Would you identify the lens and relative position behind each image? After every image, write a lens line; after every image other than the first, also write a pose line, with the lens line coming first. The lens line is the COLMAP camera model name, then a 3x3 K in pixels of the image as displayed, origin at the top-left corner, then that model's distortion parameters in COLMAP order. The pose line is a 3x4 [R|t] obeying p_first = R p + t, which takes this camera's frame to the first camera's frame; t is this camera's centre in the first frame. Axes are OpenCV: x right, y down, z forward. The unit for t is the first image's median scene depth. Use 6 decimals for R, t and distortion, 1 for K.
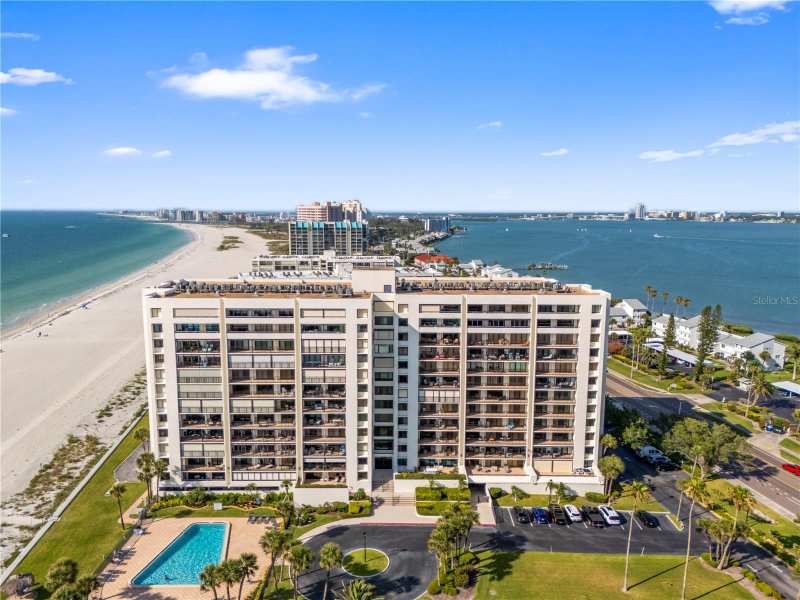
lens RADIAL K [[584.2, 0, 398.8], [0, 584.2, 302.5], [0, 0, 1]] dist [0.095778, -0.089779]
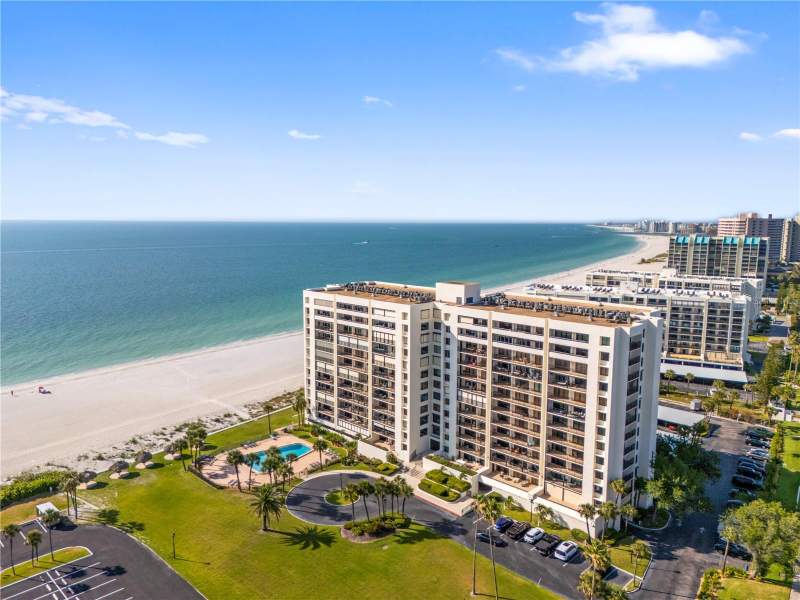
lens RADIAL K [[584.2, 0, 398.8], [0, 584.2, 302.5], [0, 0, 1]] dist [0.095778, -0.089779]
pose [[0.717075, 0.098826, -0.689954, 0.751510], [-0.111475, 0.993416, 0.026435, -0.040104], [0.688024, 0.057957, 0.723370, 0.079307]]
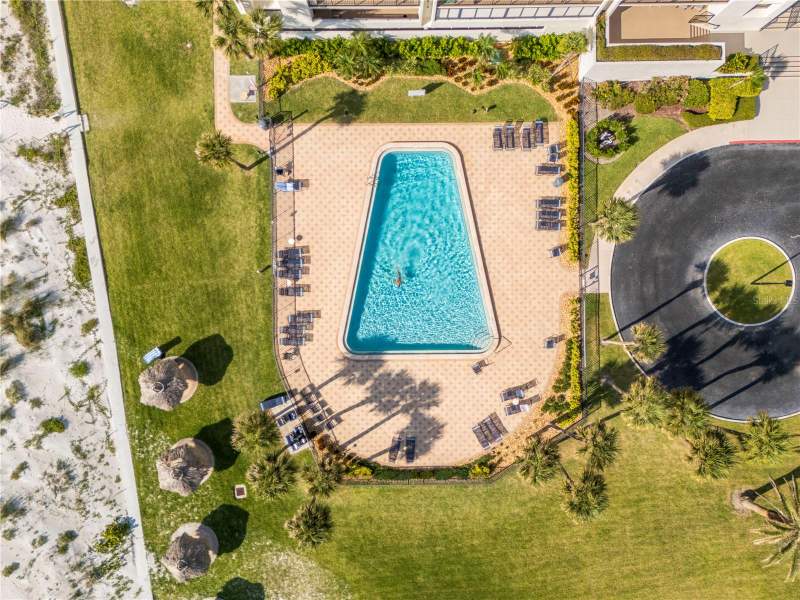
lens RADIAL K [[584.2, 0, 398.8], [0, 584.2, 302.5], [0, 0, 1]] dist [0.095778, -0.089779]
pose [[0.999836, -0.015318, 0.009613, -0.313805], [-0.007320, 0.143270, 0.989657, -0.076563], [-0.016537, -0.989565, 0.143135, 0.749505]]
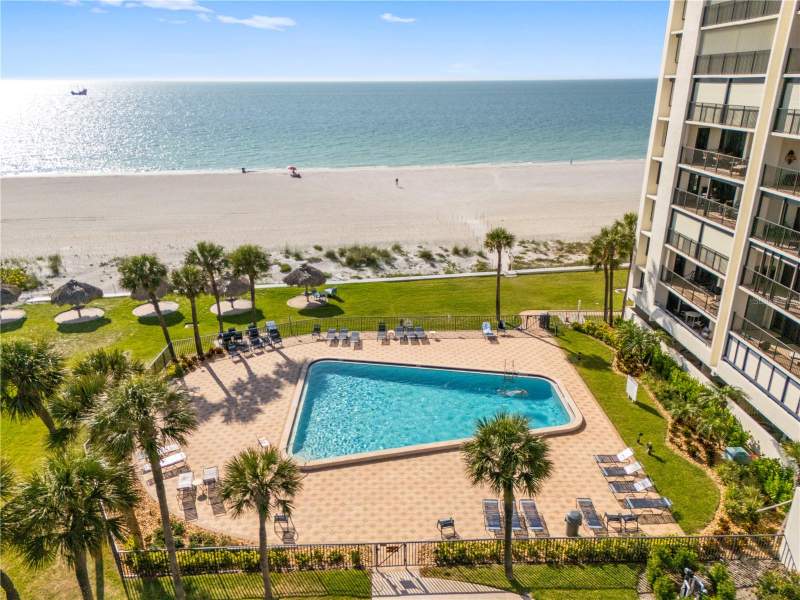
lens RADIAL K [[584.2, 0, 398.8], [0, 584.2, 302.5], [0, 0, 1]] dist [0.095778, -0.089779]
pose [[0.031138, 0.352362, -0.935346, 0.006063], [-0.147876, 0.927125, 0.344342, 0.186906], [0.988516, 0.127593, 0.080975, 0.796306]]
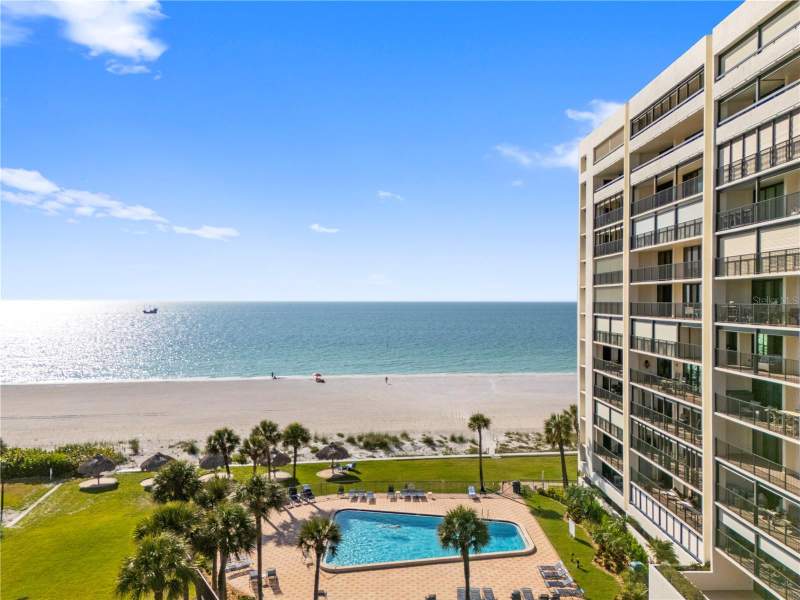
lens RADIAL K [[584.2, 0, 398.8], [0, 584.2, 302.5], [0, 0, 1]] dist [0.095778, -0.089779]
pose [[0.008457, 0.004949, -0.999952, 0.177481], [-0.154367, 0.988007, 0.003585, 0.173813], [0.987977, 0.154329, 0.009120, 0.795830]]
